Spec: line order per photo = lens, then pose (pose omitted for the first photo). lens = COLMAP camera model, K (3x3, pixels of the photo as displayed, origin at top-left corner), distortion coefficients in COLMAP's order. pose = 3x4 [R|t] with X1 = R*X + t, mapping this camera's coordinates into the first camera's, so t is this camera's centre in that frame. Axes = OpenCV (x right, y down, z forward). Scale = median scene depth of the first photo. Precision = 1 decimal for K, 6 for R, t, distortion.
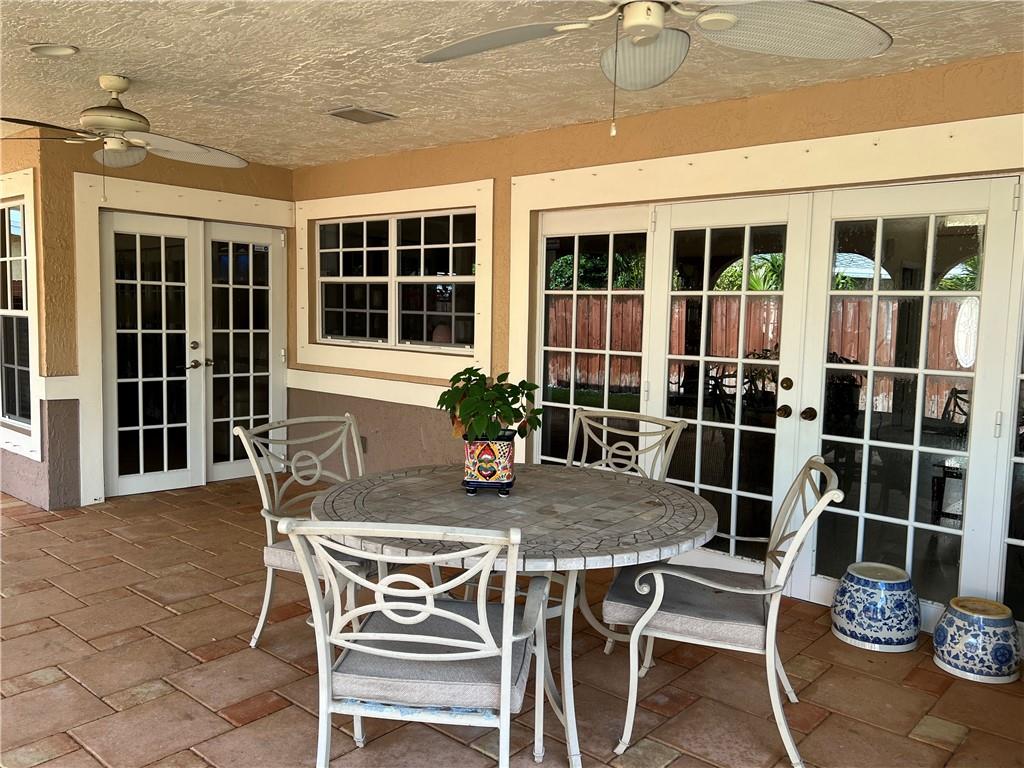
lens RADIAL K [[817.4, 0, 517.6], [0, 817.4, 394.3], [0, 0, 1]] dist [0.039295, -0.016702]
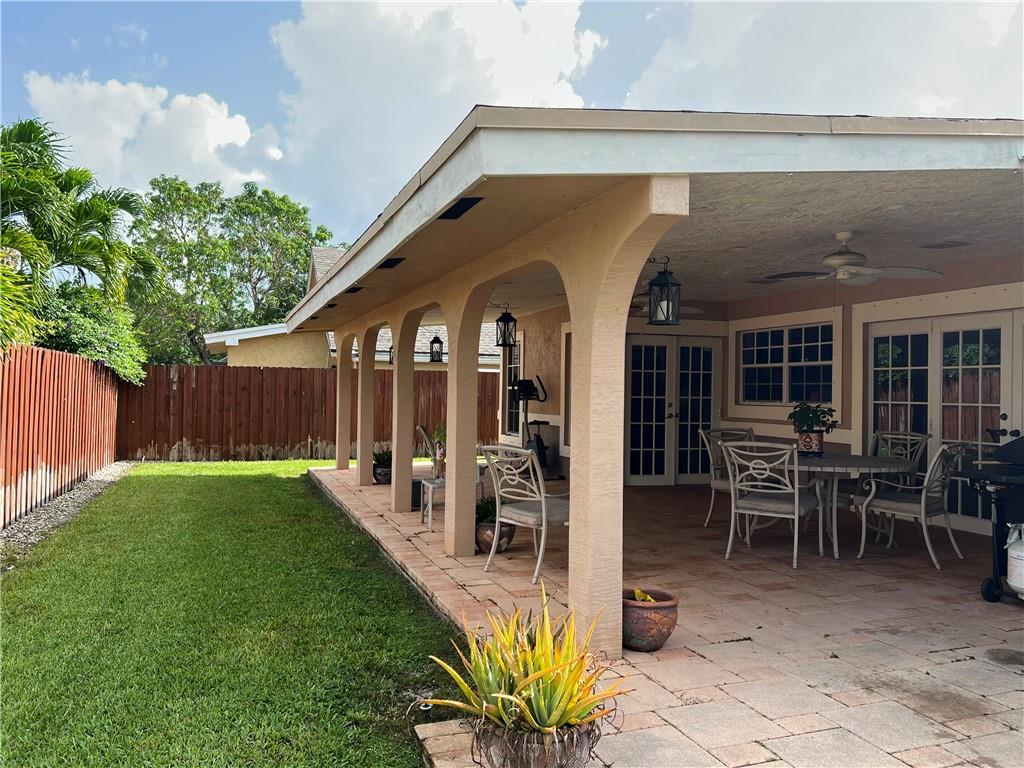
lens RADIAL K [[817.4, 0, 512.6], [0, 817.4, 392.9], [0, 0, 1]] dist [0.039295, -0.016702]
pose [[0.866584, -0.012614, -0.498871, 0.207369], [-0.041348, 0.994428, -0.096968, 0.106156], [0.497315, 0.104658, 0.861234, -0.739834]]
